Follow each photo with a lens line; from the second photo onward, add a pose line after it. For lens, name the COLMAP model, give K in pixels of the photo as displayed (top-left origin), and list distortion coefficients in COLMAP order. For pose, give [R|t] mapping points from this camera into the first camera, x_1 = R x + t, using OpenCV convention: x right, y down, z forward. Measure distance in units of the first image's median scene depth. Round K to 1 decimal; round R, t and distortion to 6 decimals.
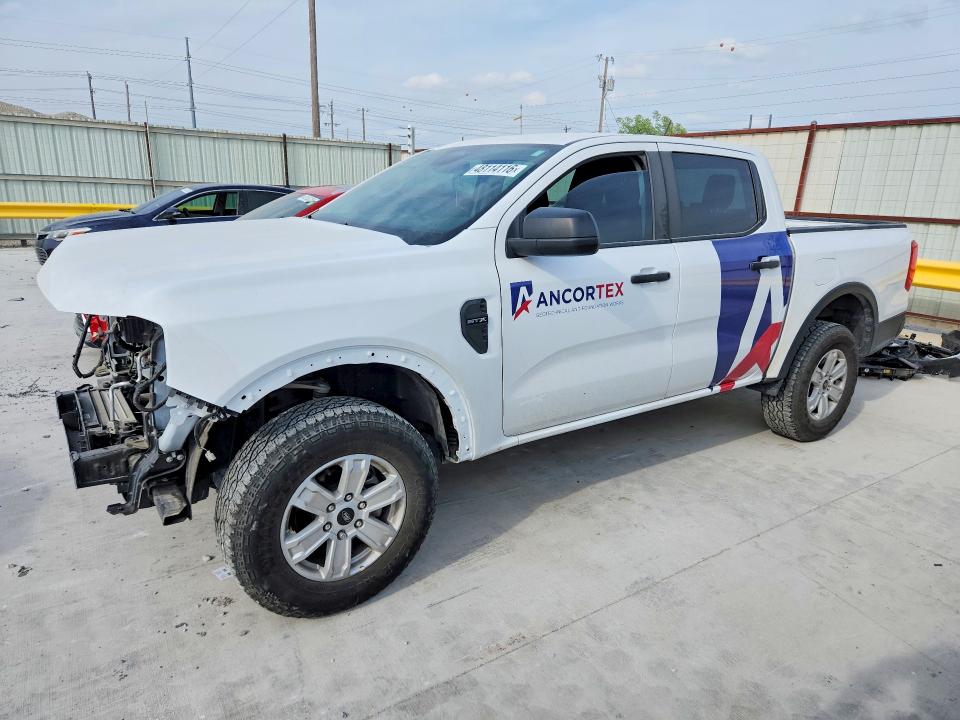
lens RADIAL K [[657.1, 0, 473.2], [0, 657.1, 358.2], [0, 0, 1]] dist [0.018879, -0.011748]
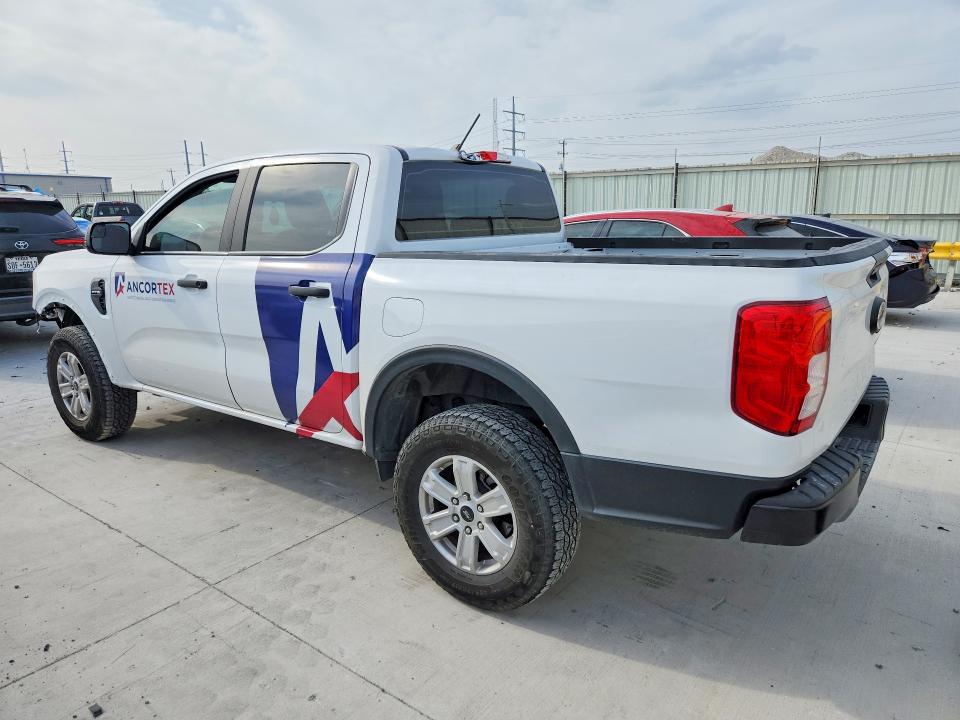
lens RADIAL K [[657.1, 0, 481.0], [0, 657.1, 358.6], [0, 0, 1]] dist [0.018879, -0.011748]
pose [[0.310710, 0.171138, -0.934971, 1.594701], [-0.224599, 0.969021, 0.102731, -0.240007], [0.923588, 0.178074, 0.339522, 1.170486]]
